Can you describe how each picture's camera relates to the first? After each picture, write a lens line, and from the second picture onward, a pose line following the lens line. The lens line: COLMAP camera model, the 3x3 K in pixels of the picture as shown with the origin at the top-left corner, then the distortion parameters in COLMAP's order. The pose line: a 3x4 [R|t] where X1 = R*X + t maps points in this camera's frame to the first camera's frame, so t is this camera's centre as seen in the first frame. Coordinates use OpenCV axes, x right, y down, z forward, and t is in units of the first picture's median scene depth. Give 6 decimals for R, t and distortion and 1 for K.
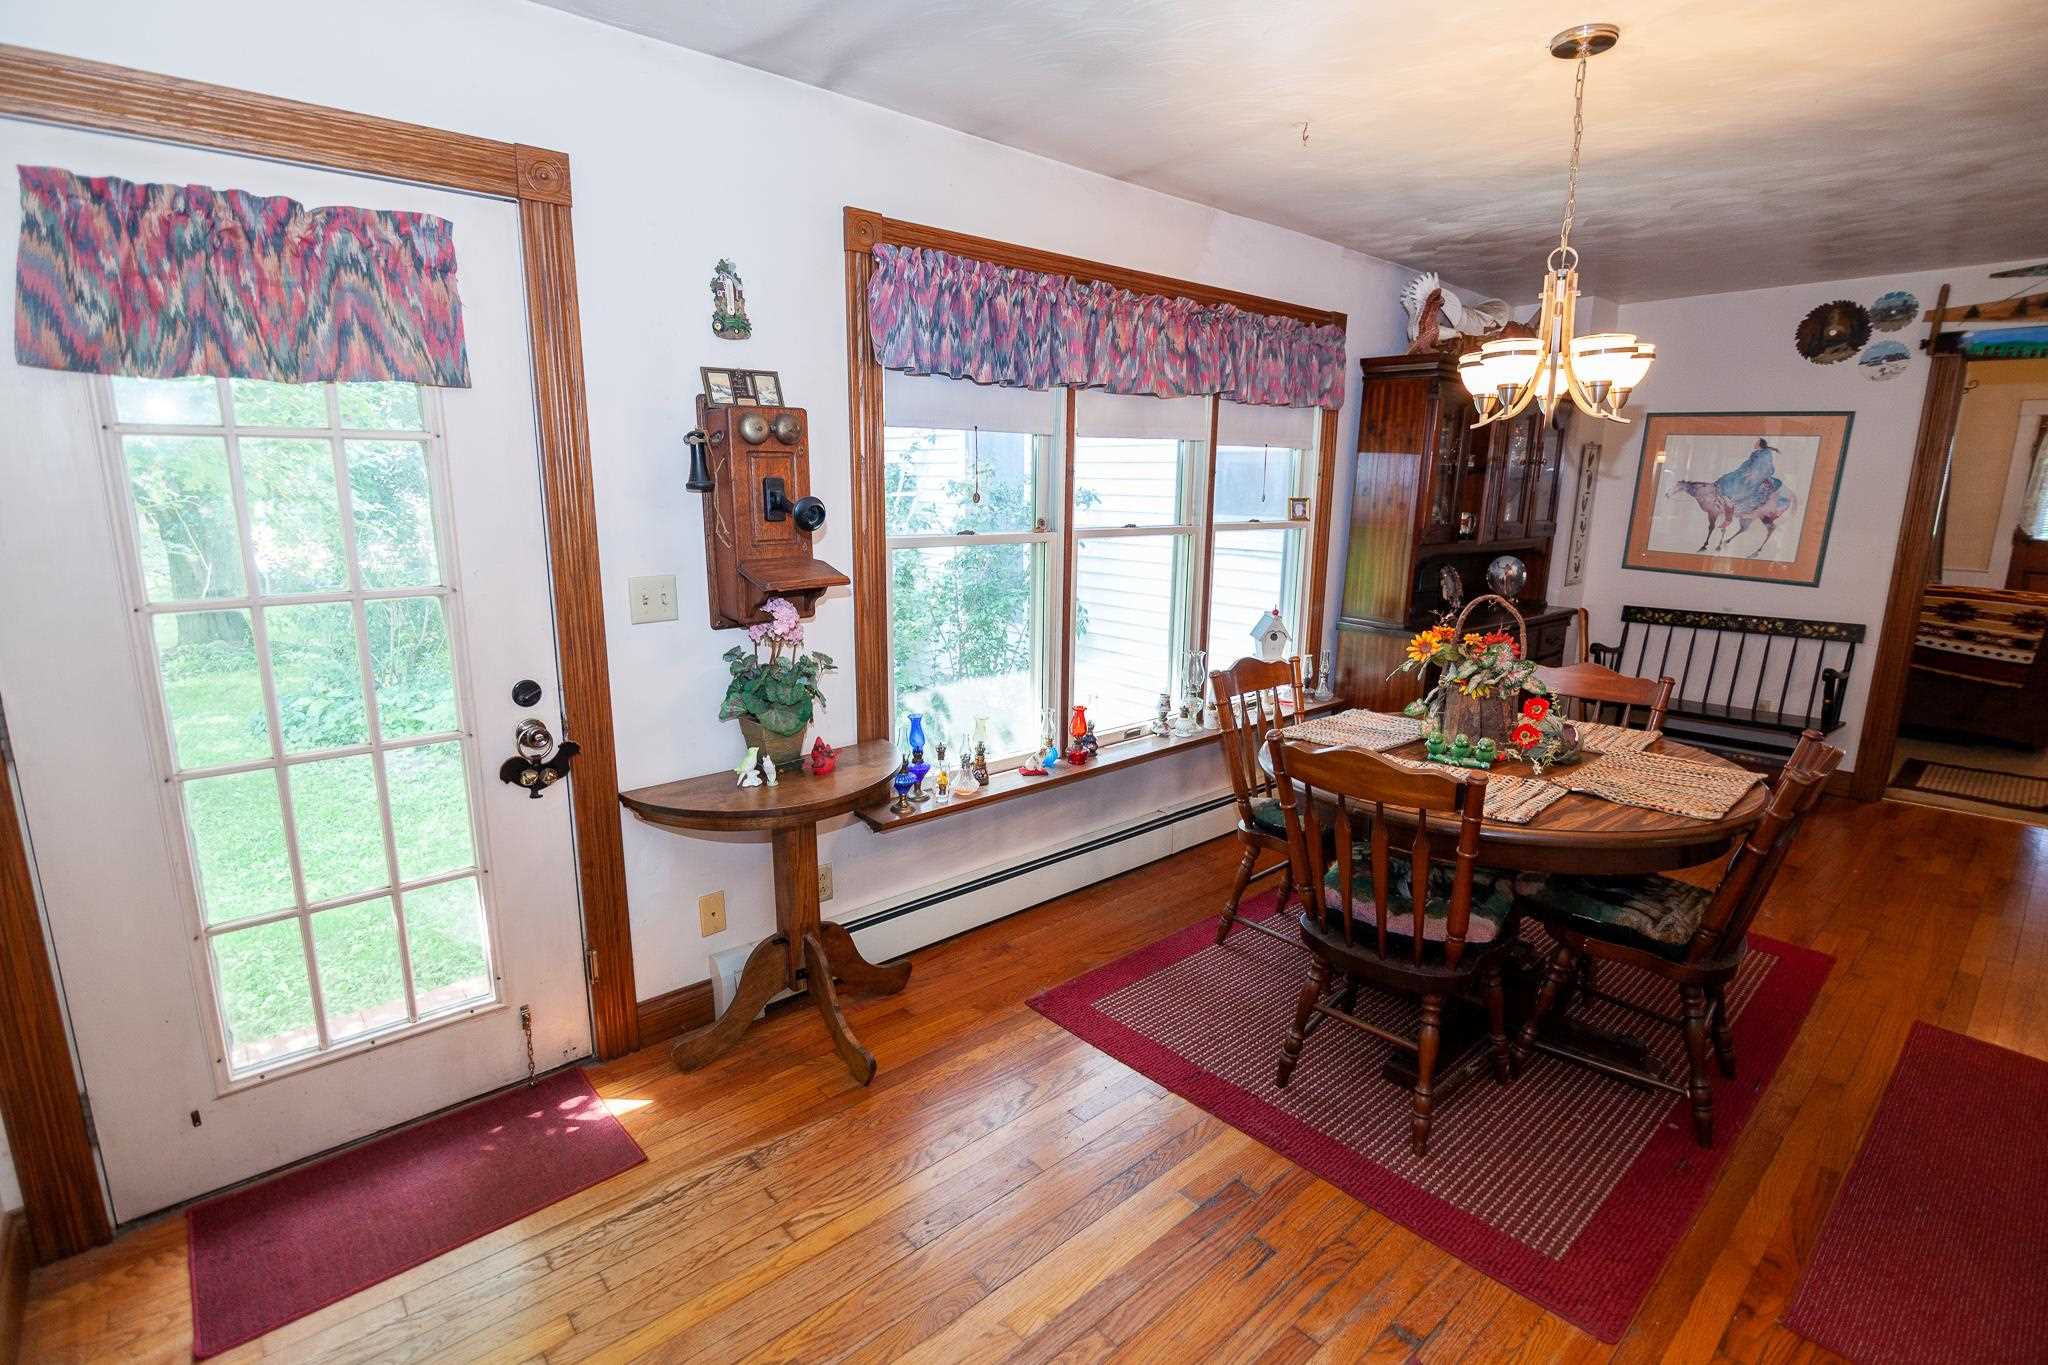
lens RADIAL K [[967.6, 0, 1024.0], [0, 967.6, 682.5], [0, 0, 1]] dist [-0.012847, -0.000348]
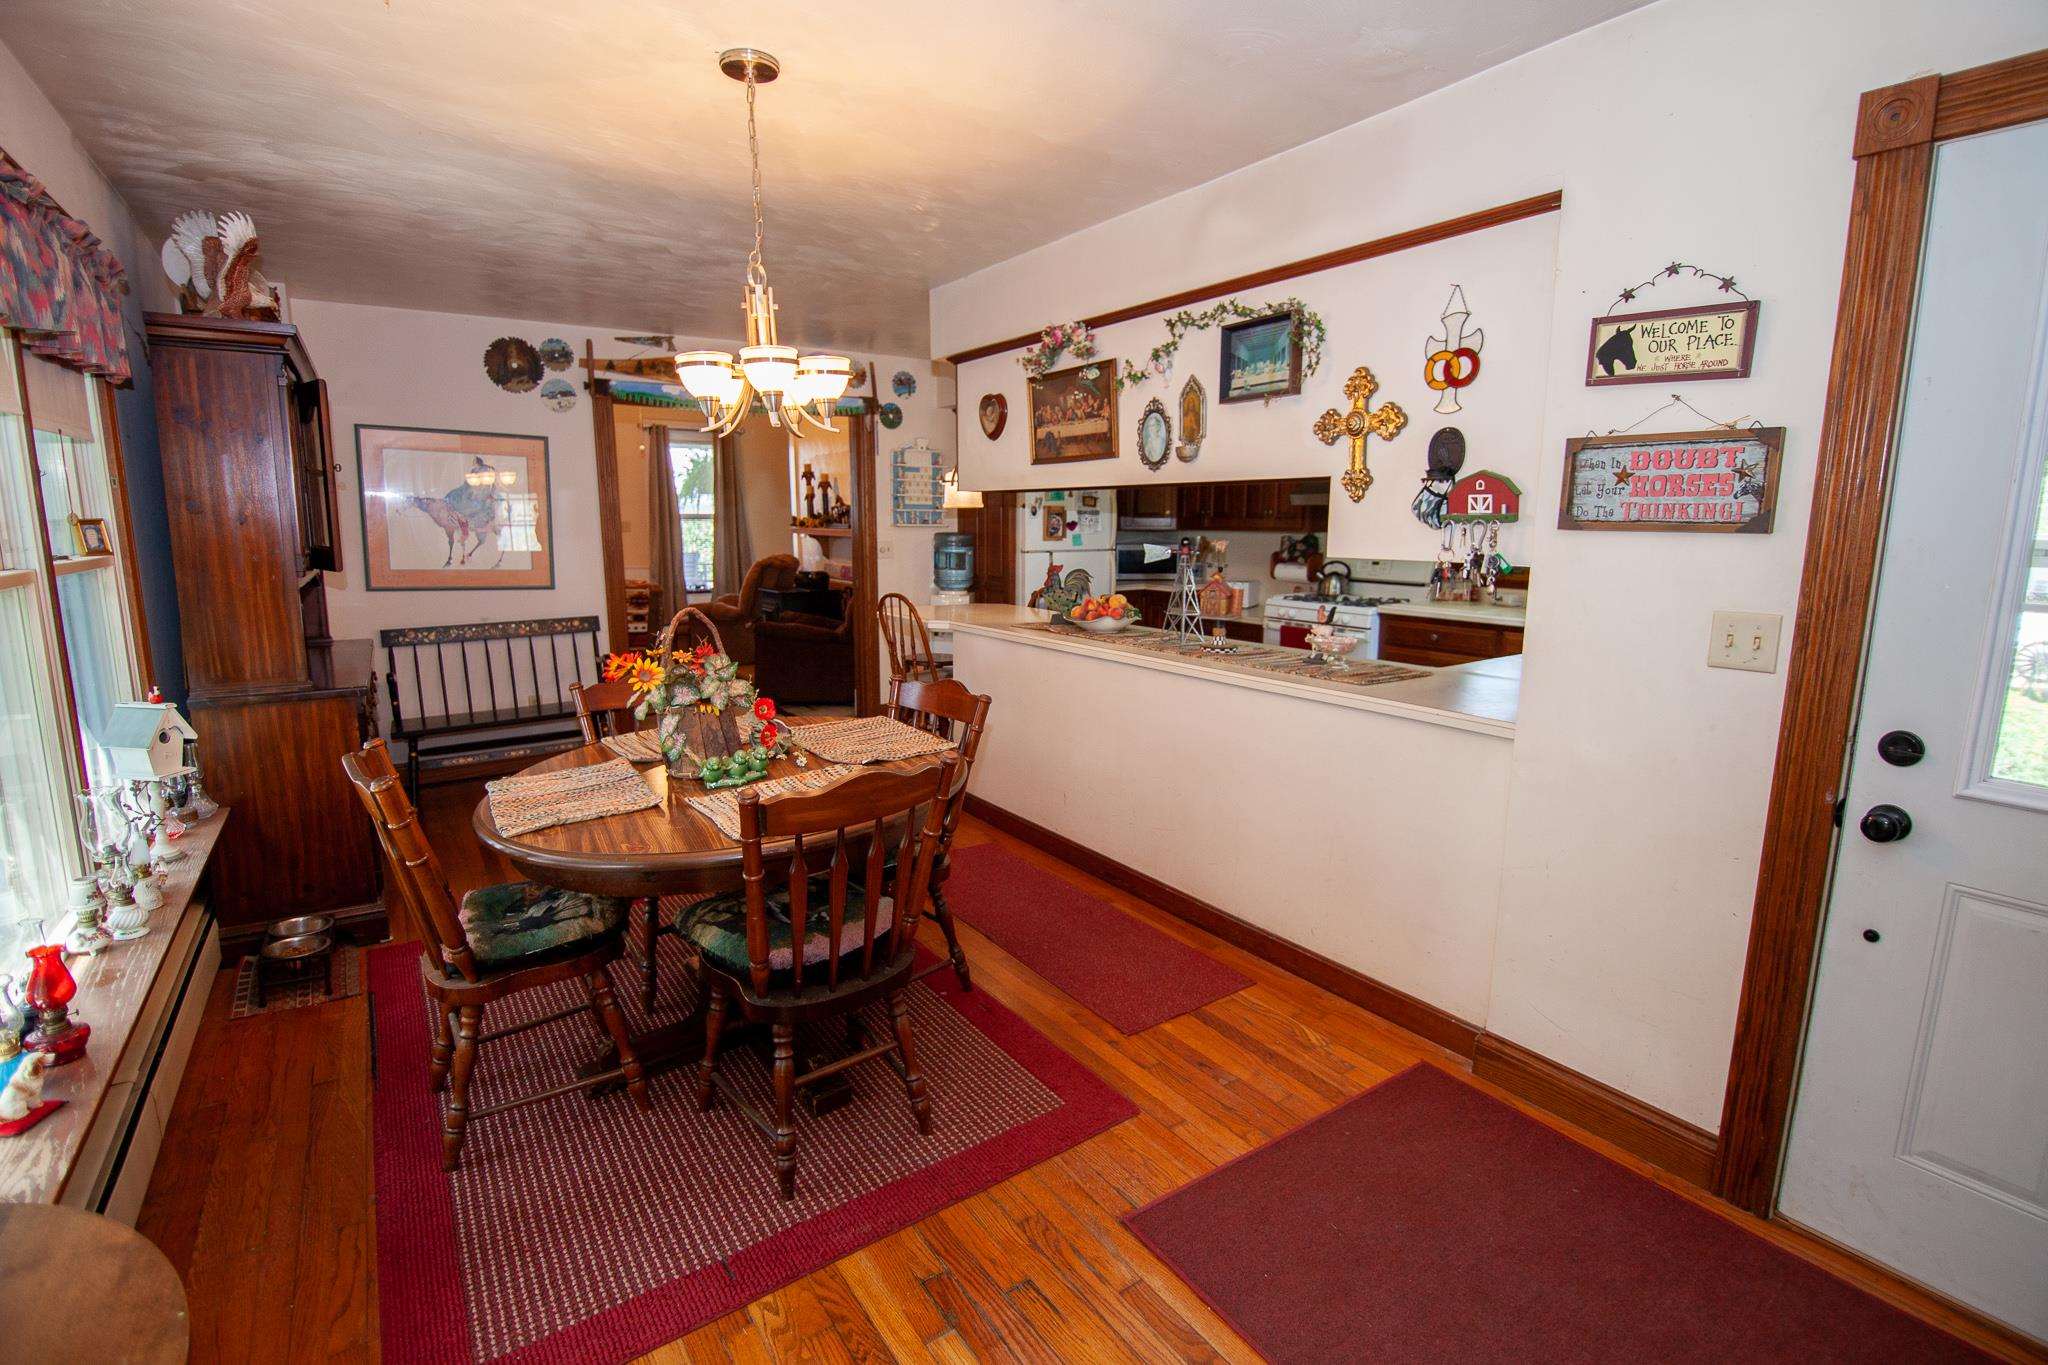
lens RADIAL K [[948.5, 0, 1020.9], [0, 948.5, 676.0], [0, 0, 1]] dist [-0.009173, -0.000604]
pose [[0.122642, -0.176149, 0.976694, -0.235202], [0.202811, 0.967803, 0.149079, -0.057240], [-0.971507, 0.179801, 0.154418, 0.318582]]
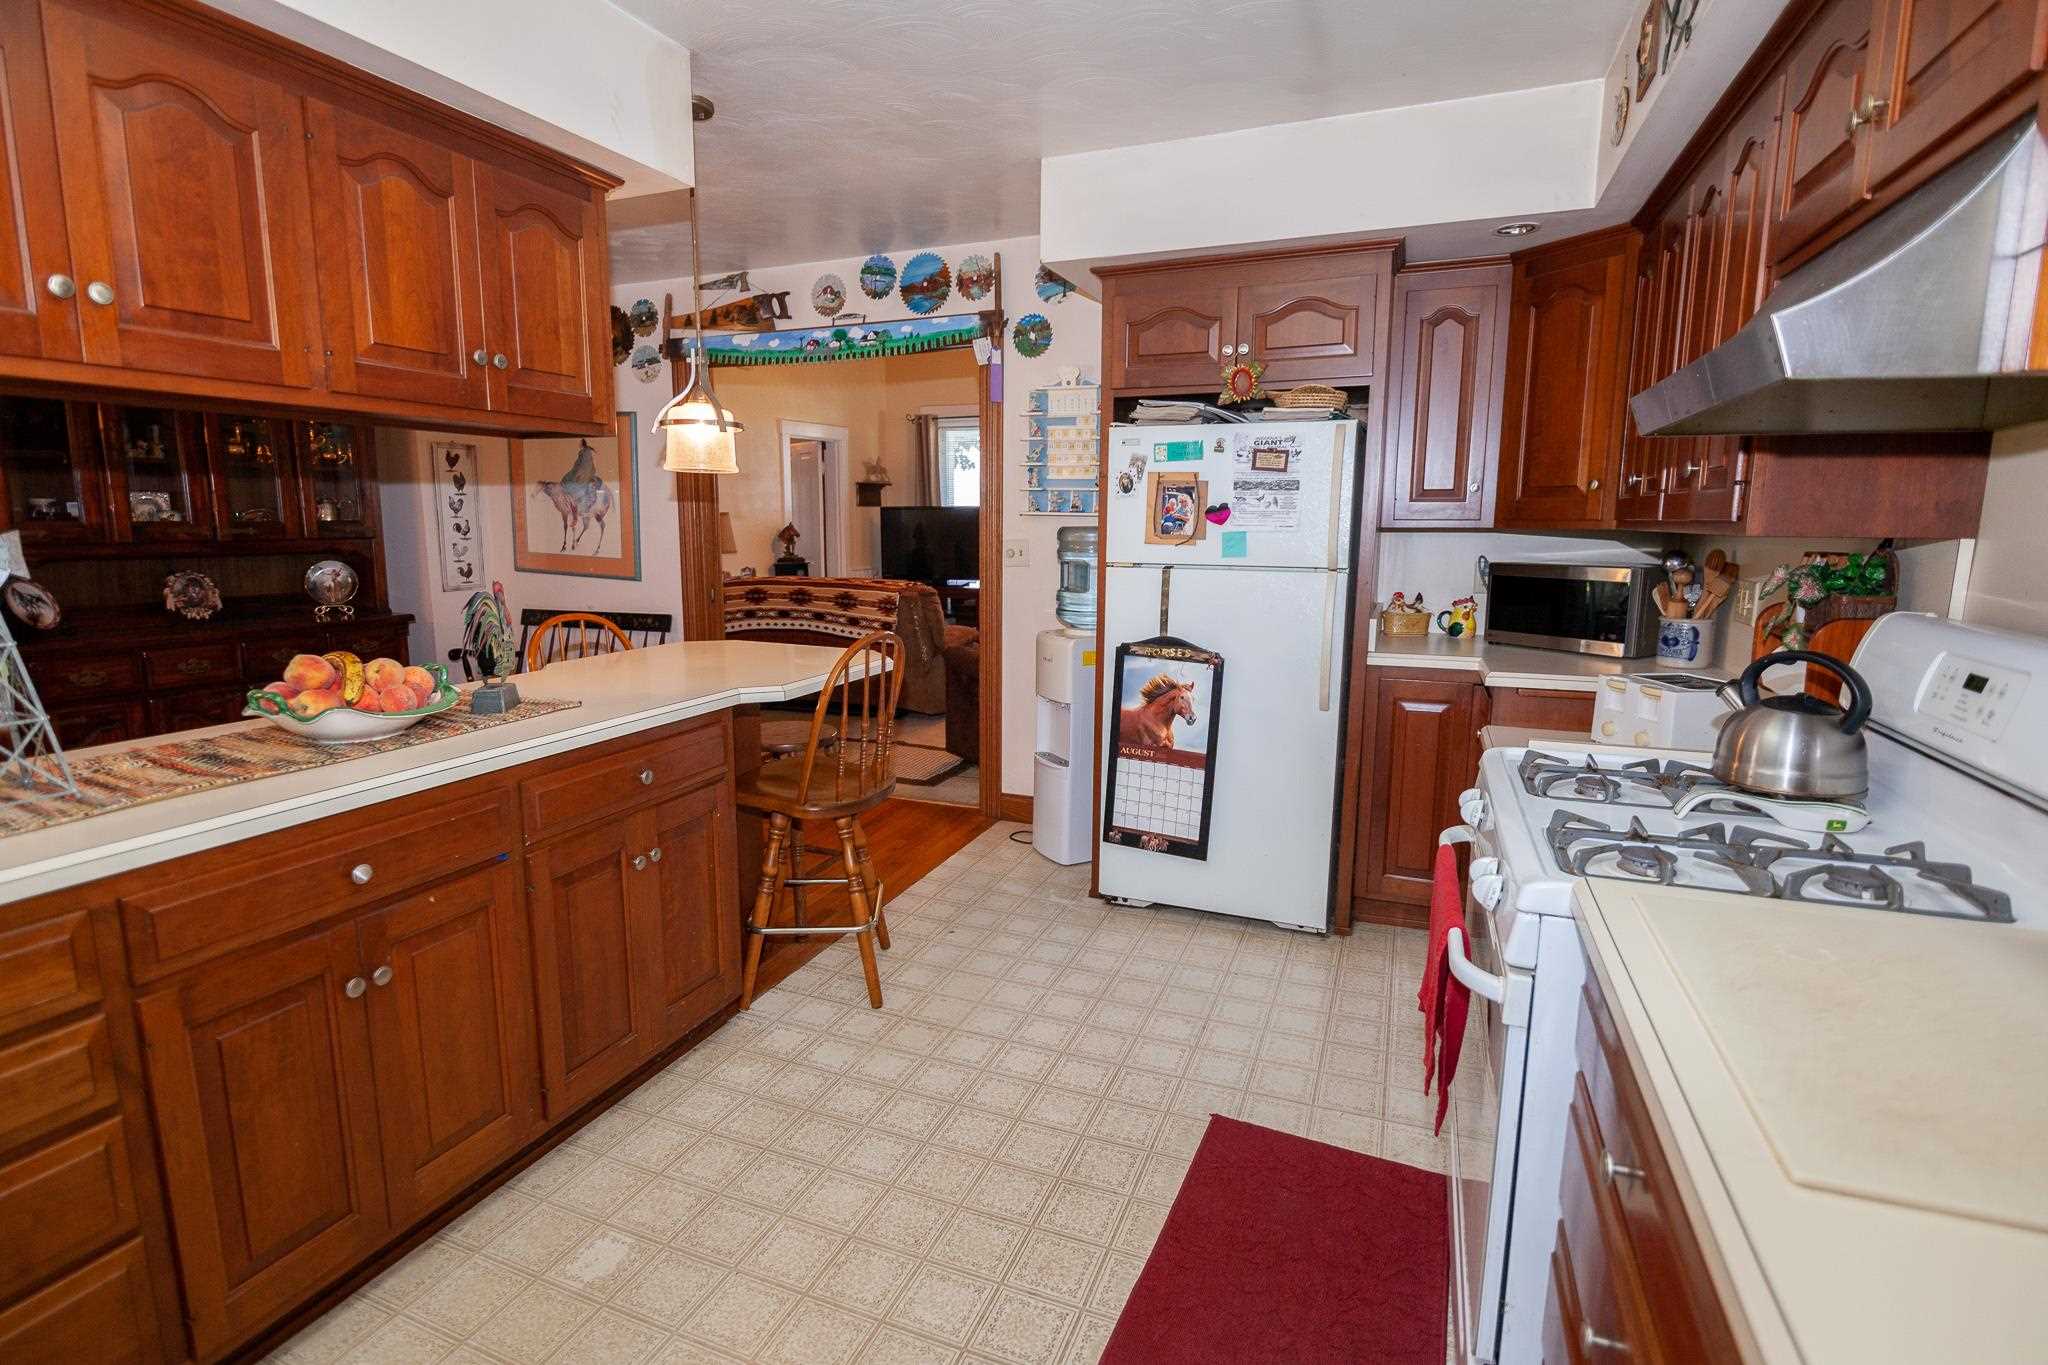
lens RADIAL K [[967.6, 0, 1024.0], [0, 967.6, 682.5], [0, 0, 1]] dist [-0.012847, -0.000348]
pose [[0.897154, -0.075684, 0.435186, 0.772656], [0.091702, 0.995660, -0.015891, 0.067425], [-0.432094, 0.054164, 0.900200, -0.118066]]
